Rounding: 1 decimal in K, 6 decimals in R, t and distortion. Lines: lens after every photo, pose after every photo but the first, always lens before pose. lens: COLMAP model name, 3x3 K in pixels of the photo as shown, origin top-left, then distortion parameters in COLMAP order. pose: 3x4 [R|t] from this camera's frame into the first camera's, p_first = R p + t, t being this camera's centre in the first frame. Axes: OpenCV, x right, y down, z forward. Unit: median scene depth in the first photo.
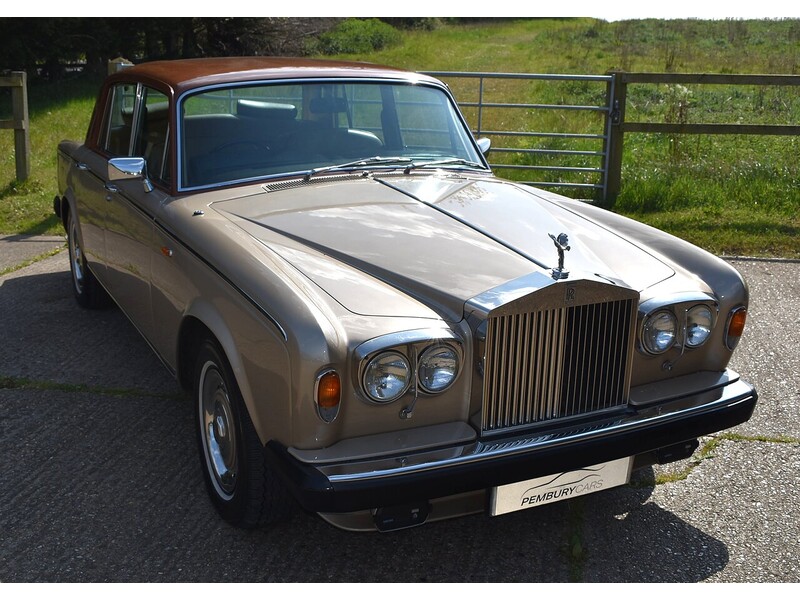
lens RADIAL K [[964.8, 0, 377.0], [0, 964.8, 302.0], [0, 0, 1]] dist [-0.058082, -0.007230]
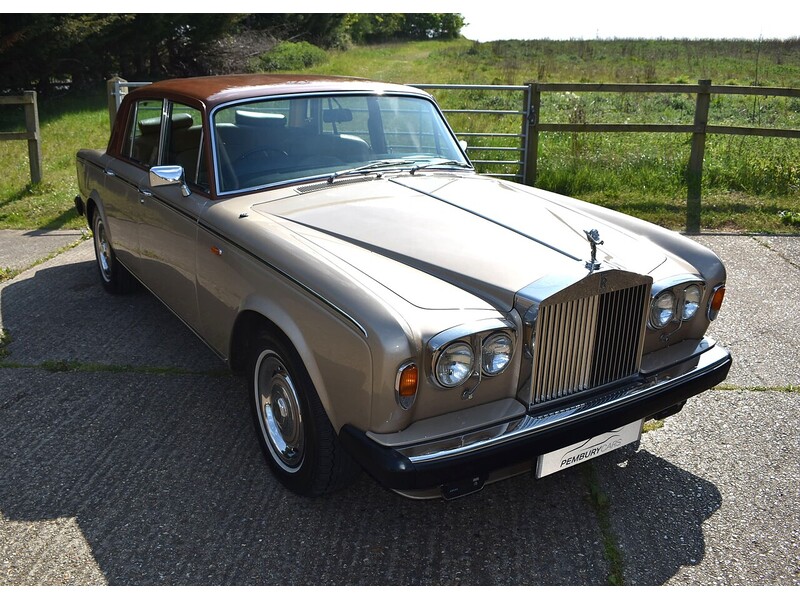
lens RADIAL K [[755.3, 0, 370.3], [0, 755.3, 302.8], [0, 0, 1]] dist [-0.083825, -0.003151]
pose [[0.995432, -0.038358, 0.087431, -0.119561], [0.033991, 0.998125, 0.050901, -0.030583], [-0.089219, -0.047697, 0.994869, 0.112650]]
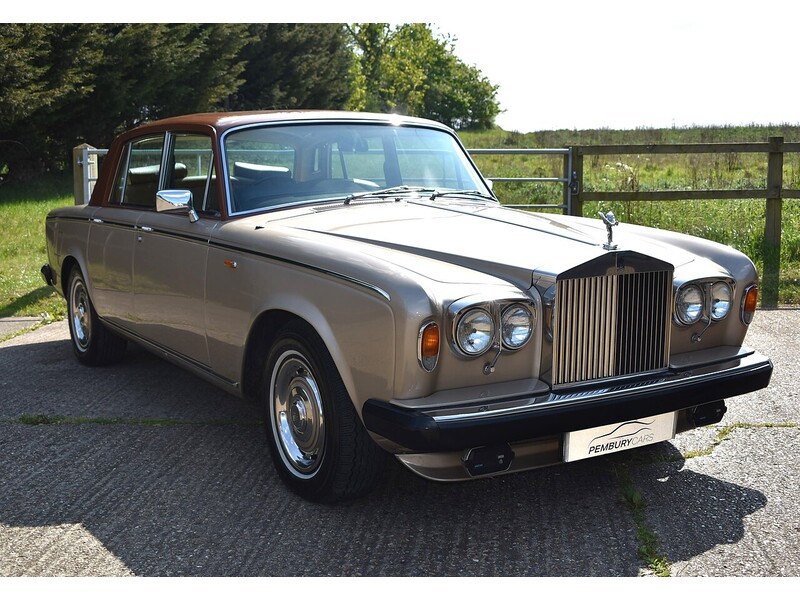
lens RADIAL K [[1013.3, 0, 387.4], [0, 1013.3, 299.3], [0, 0, 1]] dist [-0.054953, 0.002460]
pose [[0.994616, -0.031459, 0.098744, -0.157524], [0.043961, 0.990914, -0.127111, 0.140244], [-0.093848, 0.130767, 0.986961, -0.132413]]
